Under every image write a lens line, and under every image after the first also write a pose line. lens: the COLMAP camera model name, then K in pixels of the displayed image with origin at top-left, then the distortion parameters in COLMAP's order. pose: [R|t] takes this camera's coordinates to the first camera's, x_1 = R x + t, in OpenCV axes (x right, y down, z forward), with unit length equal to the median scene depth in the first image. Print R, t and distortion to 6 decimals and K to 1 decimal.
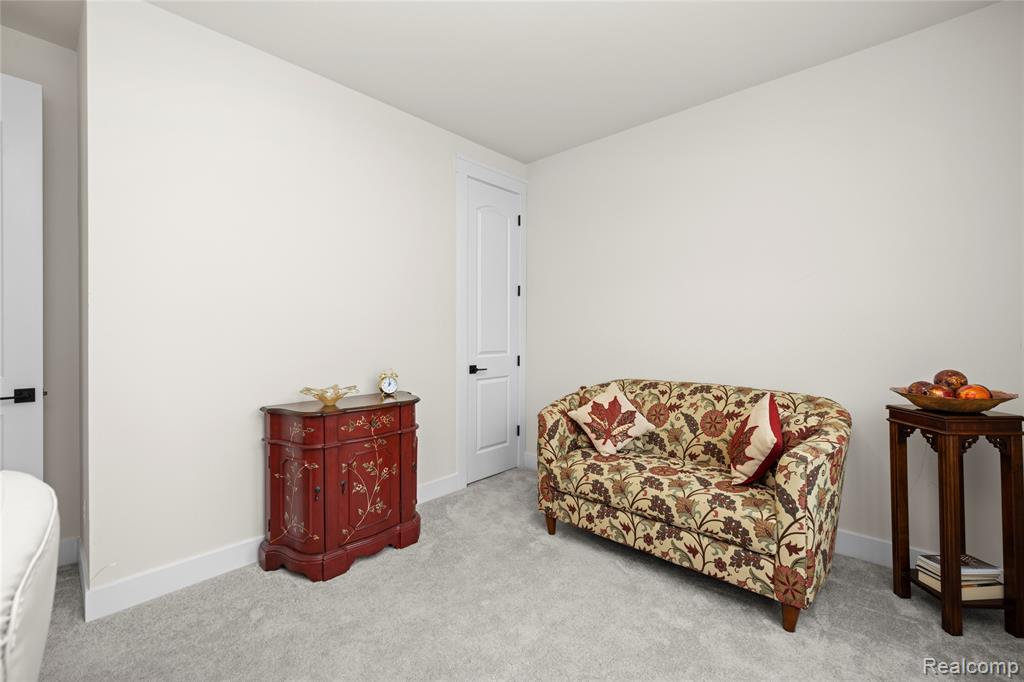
lens RADIAL K [[435.7, 0, 510.5], [0, 435.7, 347.0], [0, 0, 1]] dist [-0.002873, -0.000197]
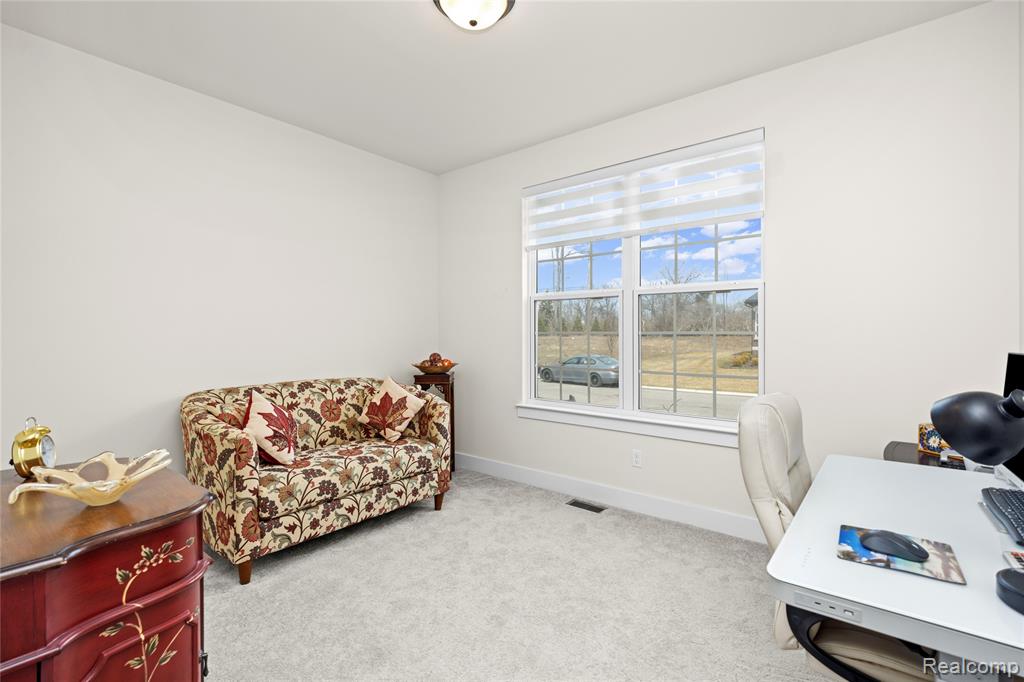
lens RADIAL K [[461.3, 0, 512.8], [0, 461.3, 333.3], [0, 0, 1]] dist [0.001145, 0.000092]
pose [[-0.060643, -0.003665, 0.998153, -0.892508], [0.034808, 0.999377, 0.005784, -0.030718], [-0.997552, 0.035094, -0.060478, 0.598915]]
